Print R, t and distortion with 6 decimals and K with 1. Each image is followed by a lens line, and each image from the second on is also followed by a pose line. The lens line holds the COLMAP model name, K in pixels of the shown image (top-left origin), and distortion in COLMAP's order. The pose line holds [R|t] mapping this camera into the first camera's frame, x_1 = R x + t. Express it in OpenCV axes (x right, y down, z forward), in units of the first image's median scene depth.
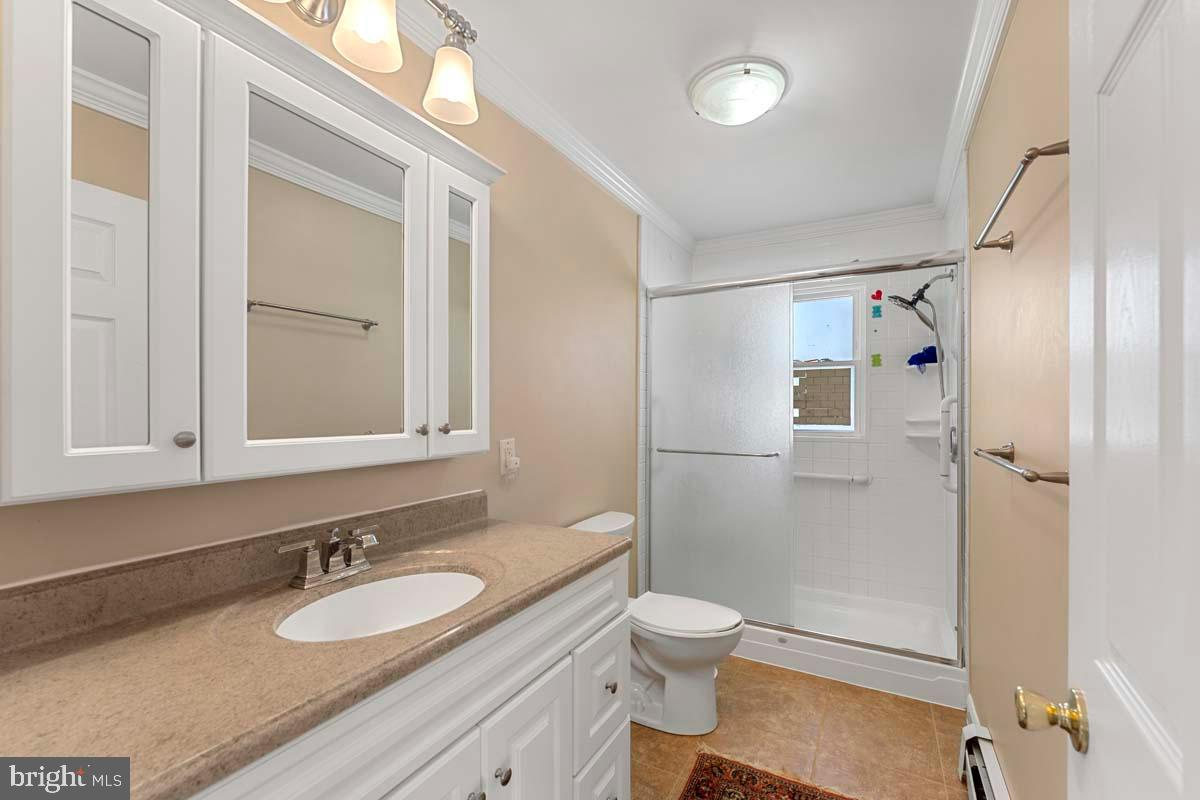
lens RADIAL K [[506.1, 0, 603.0], [0, 506.1, 402.2], [0, 0, 1]] dist [0.000030, -0.000751]
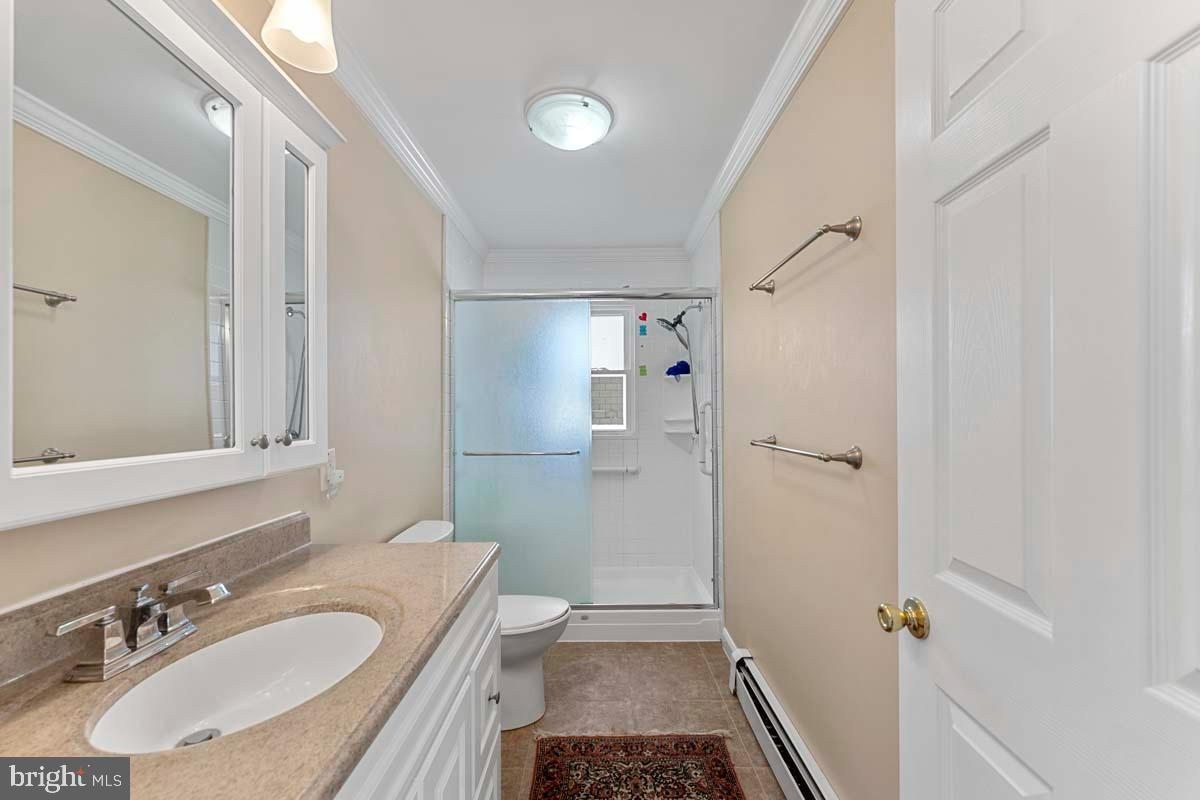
lens RADIAL K [[483.6, 0, 598.4], [0, 483.6, 406.7], [0, 0, 1]] dist [-0.001308, -0.000082]
pose [[0.879690, -0.004177, 0.475529, -0.183509], [0.003026, 0.999990, 0.003187, -0.001371], [-0.475538, -0.001365, 0.879694, 0.062037]]
